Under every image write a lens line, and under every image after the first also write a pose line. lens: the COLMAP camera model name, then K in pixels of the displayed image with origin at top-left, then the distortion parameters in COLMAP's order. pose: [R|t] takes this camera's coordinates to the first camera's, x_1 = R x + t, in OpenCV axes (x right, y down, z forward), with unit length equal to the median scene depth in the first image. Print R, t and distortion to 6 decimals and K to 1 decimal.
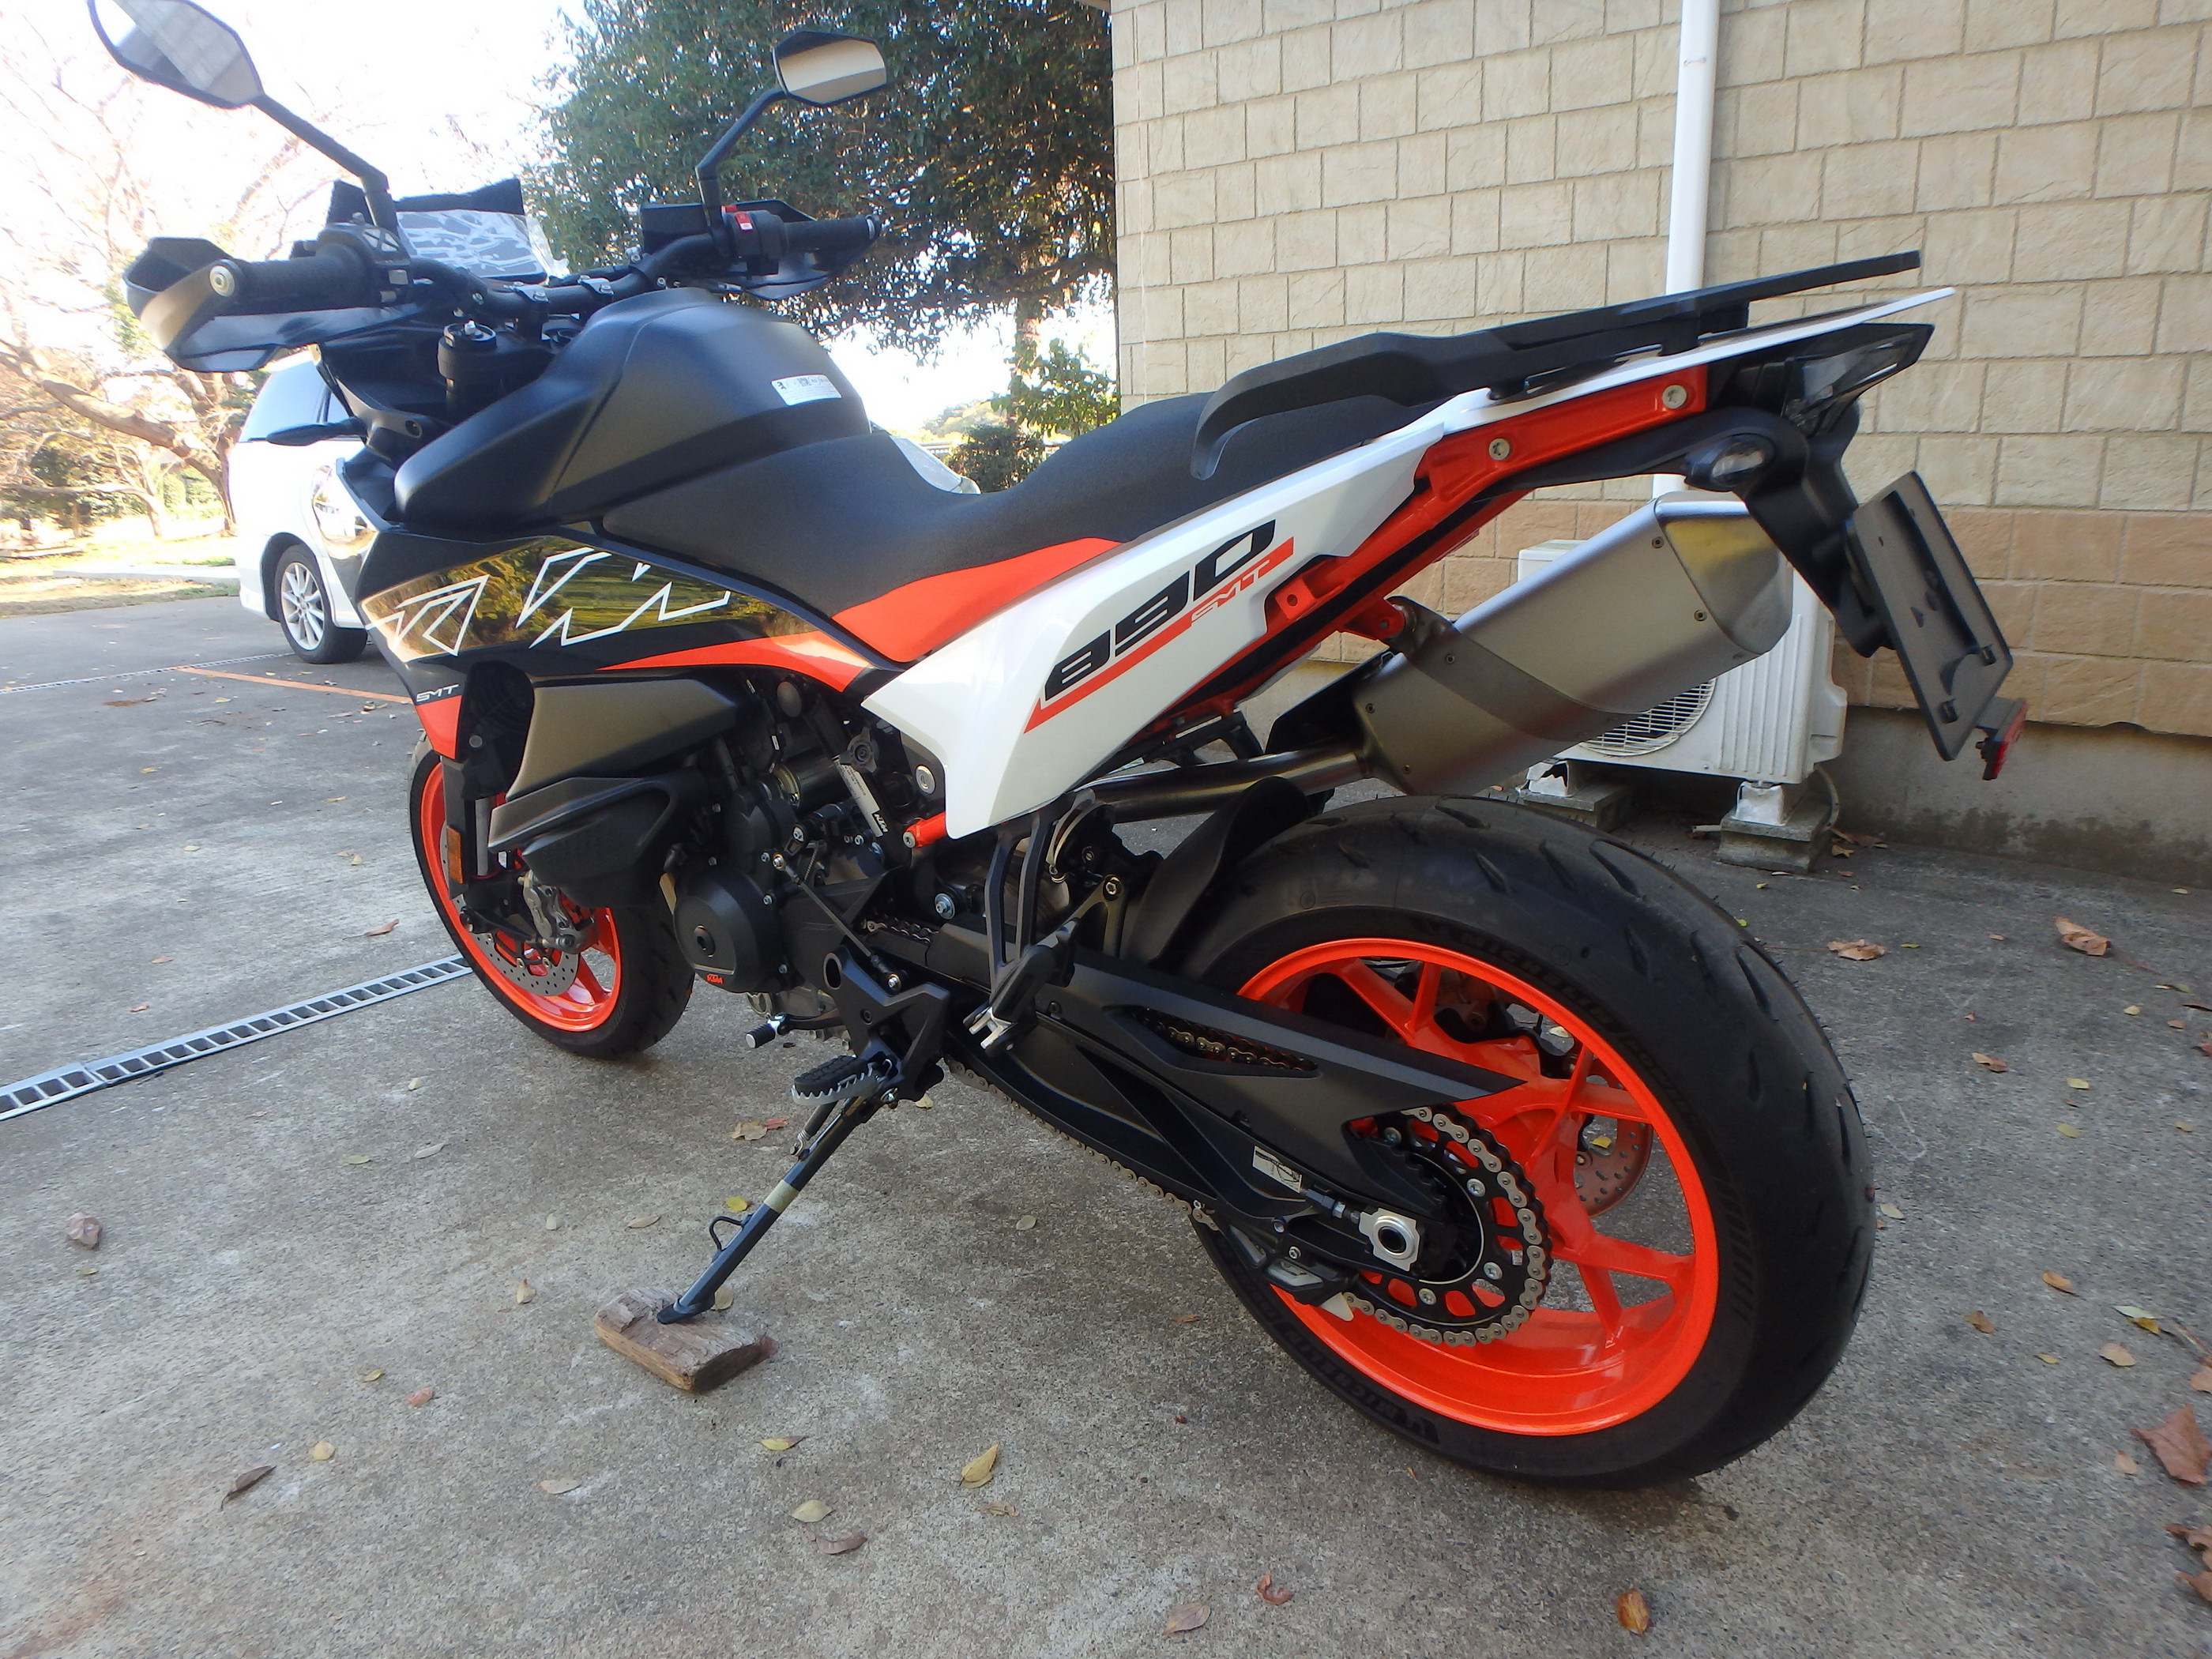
lens RADIAL K [[1371.7, 0, 1118.6], [0, 1371.7, 831.2], [0, 0, 1]] dist [-0.051864, 0.015024]
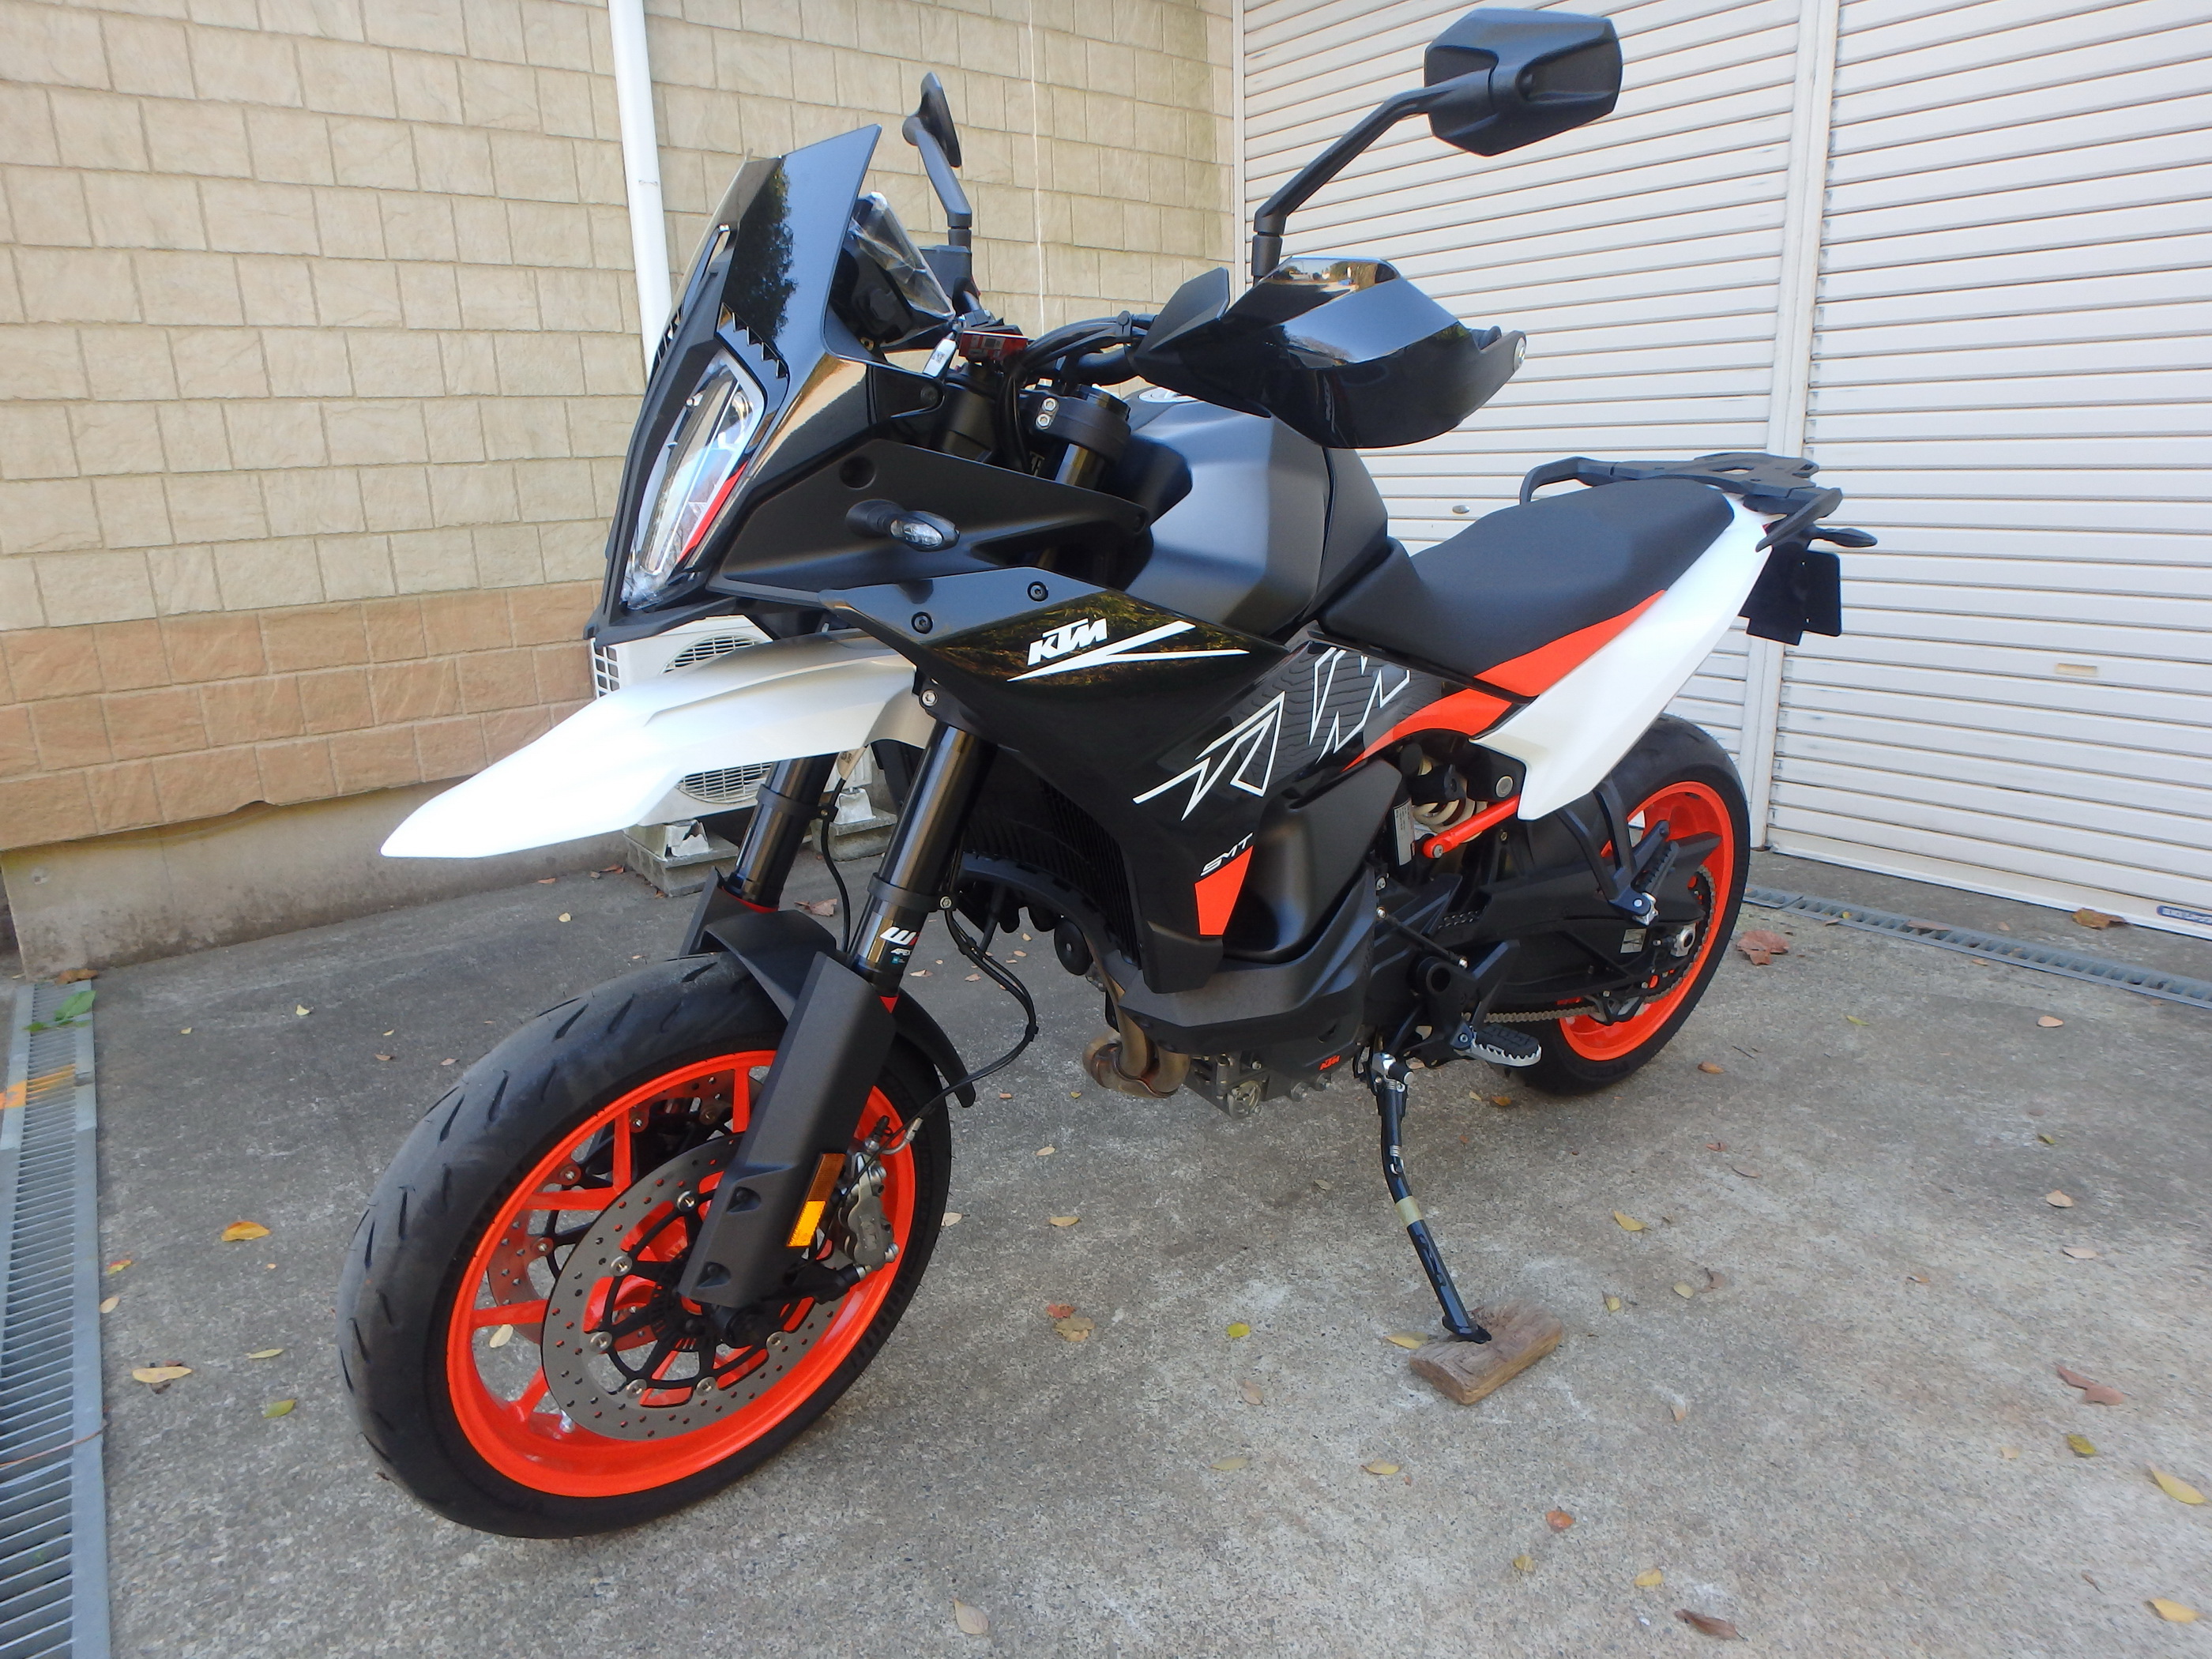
lens RADIAL K [[1371.7, 0, 1110.0], [0, 1371.7, 826.9], [0, 0, 1]] dist [-0.051864, 0.015024]
pose [[0.269143, -0.227230, 0.935911, -1.339251], [0.275582, 0.949307, 0.151232, -0.273032], [-0.922831, 0.217217, 0.318120, 0.848287]]
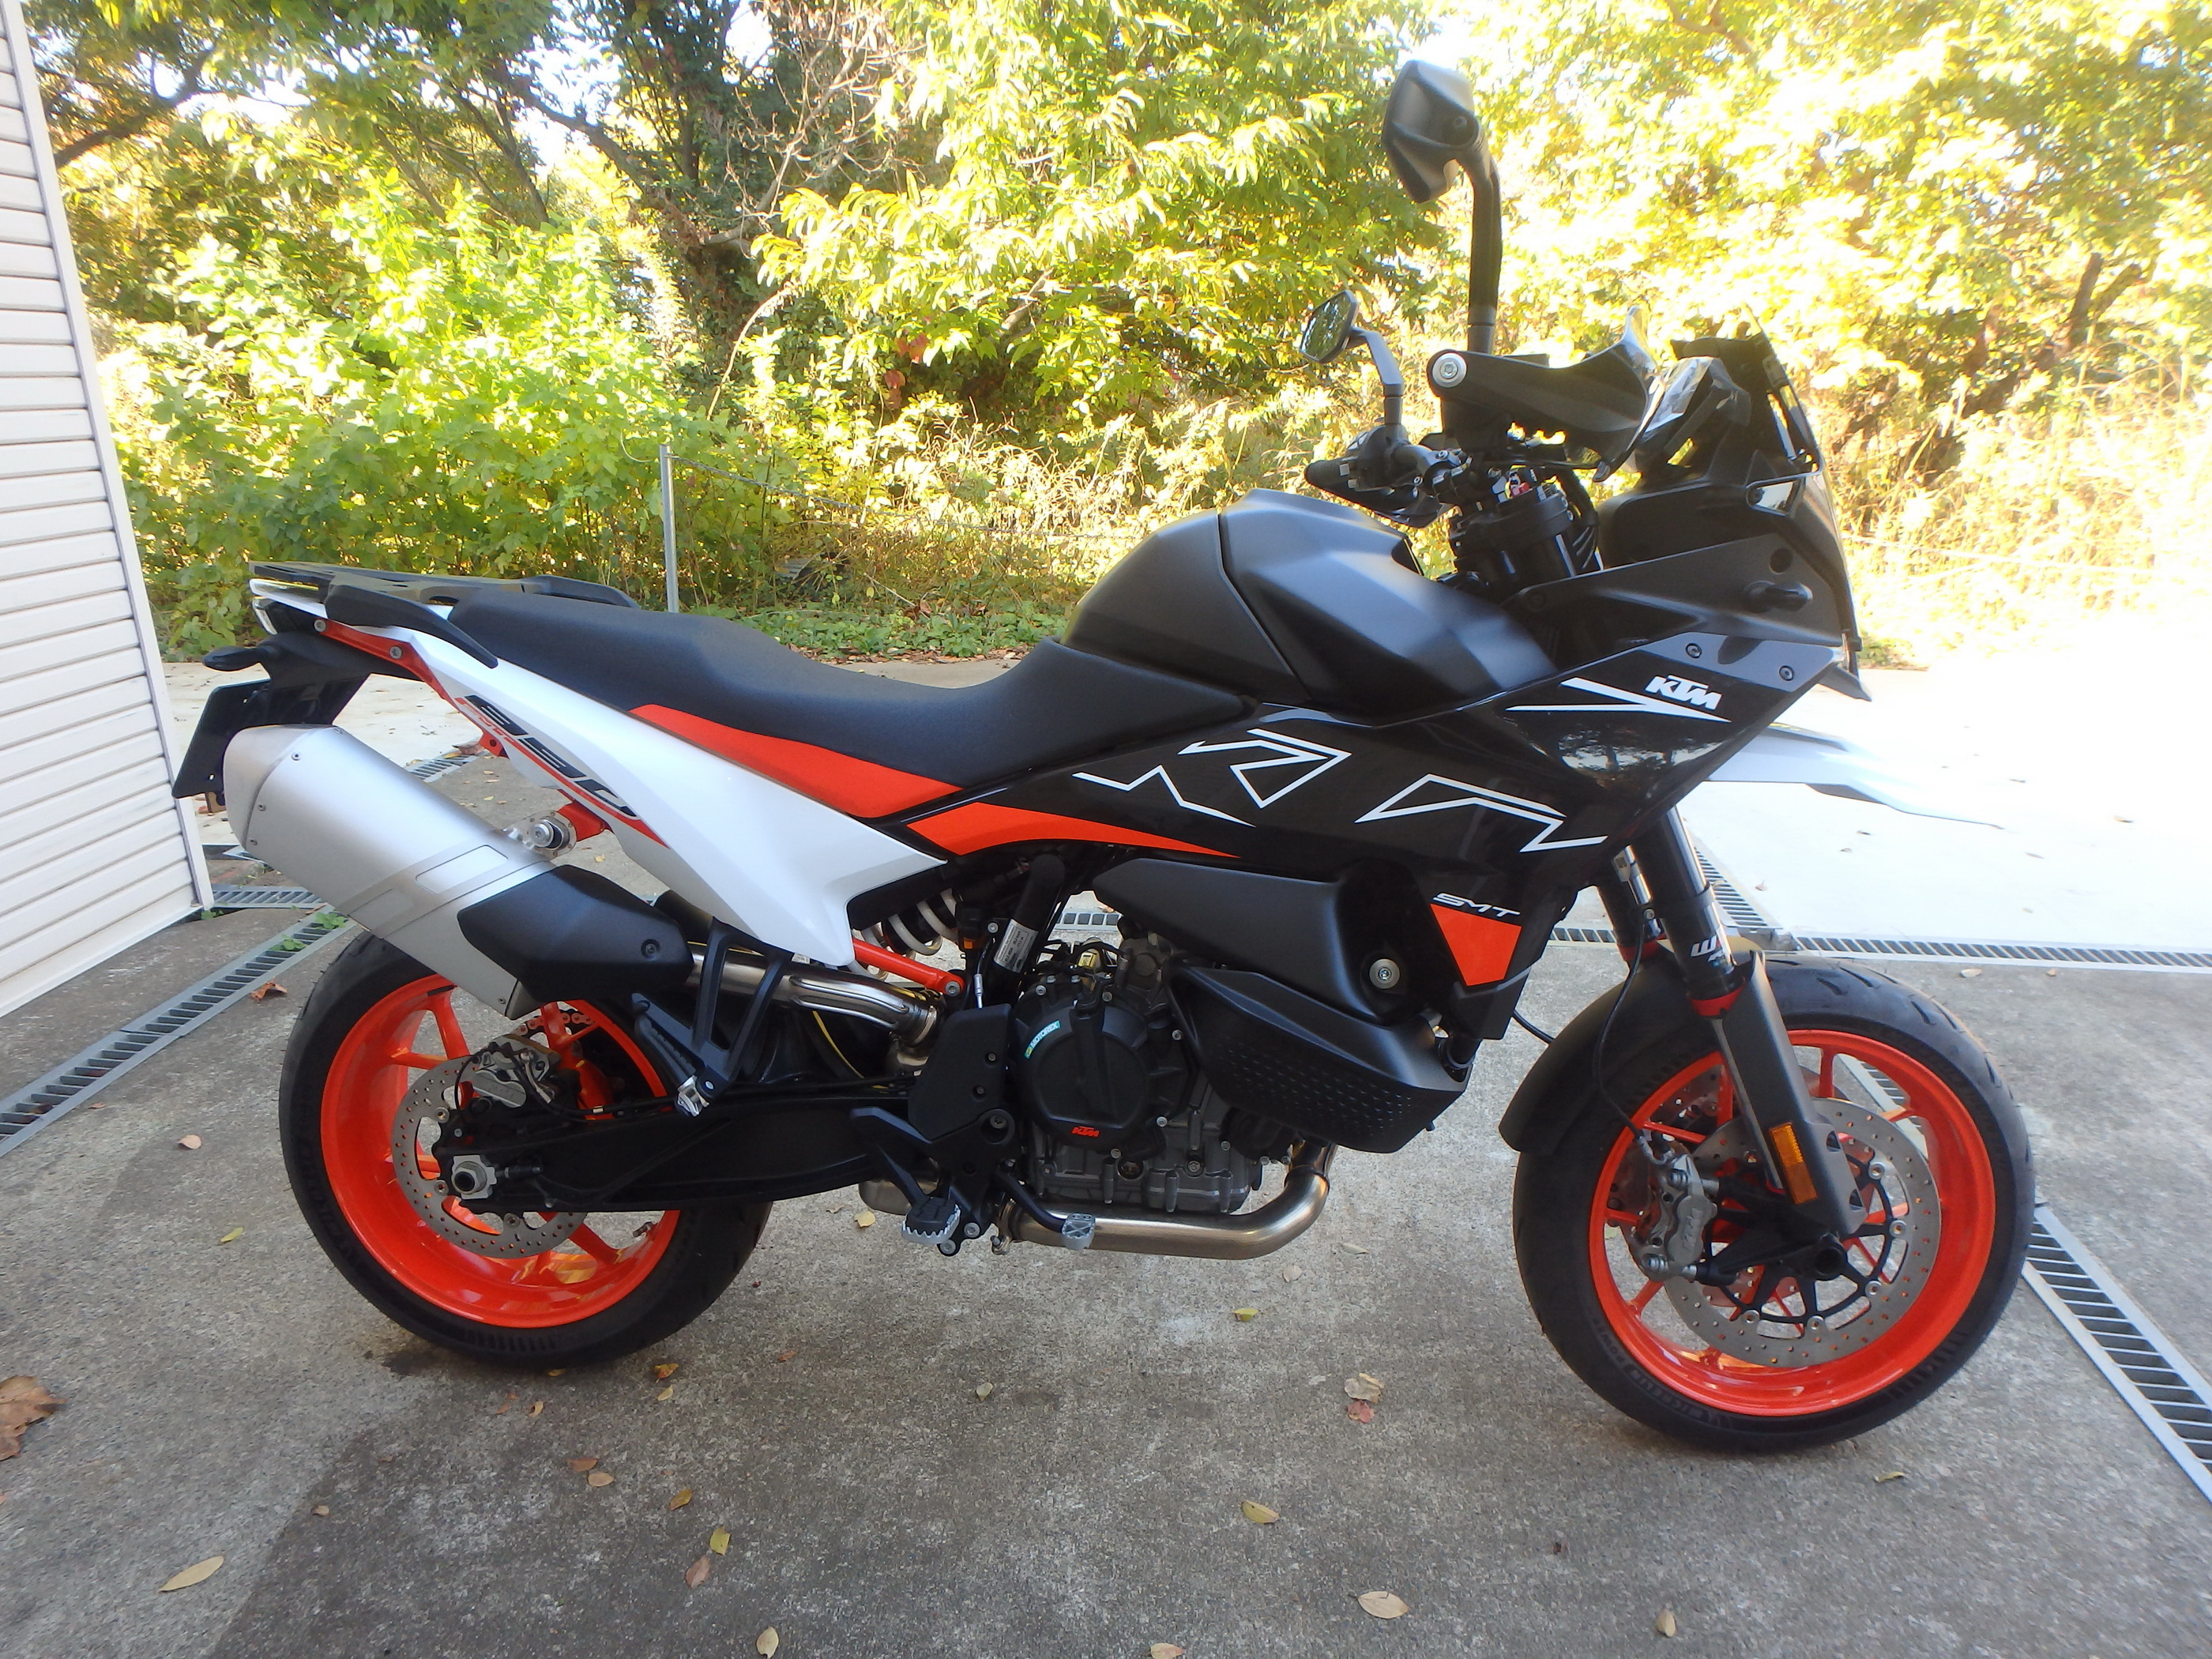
lens RADIAL K [[1371.7, 0, 1112.0], [0, 1371.7, 796.7], [0, 0, 1]] dist [-0.051864, 0.015024]
pose [[-0.845342, 0.172539, -0.505596, 0.337138], [-0.127552, 0.853852, 0.504646, -0.719983], [0.518775, 0.491088, -0.699789, 1.798578]]
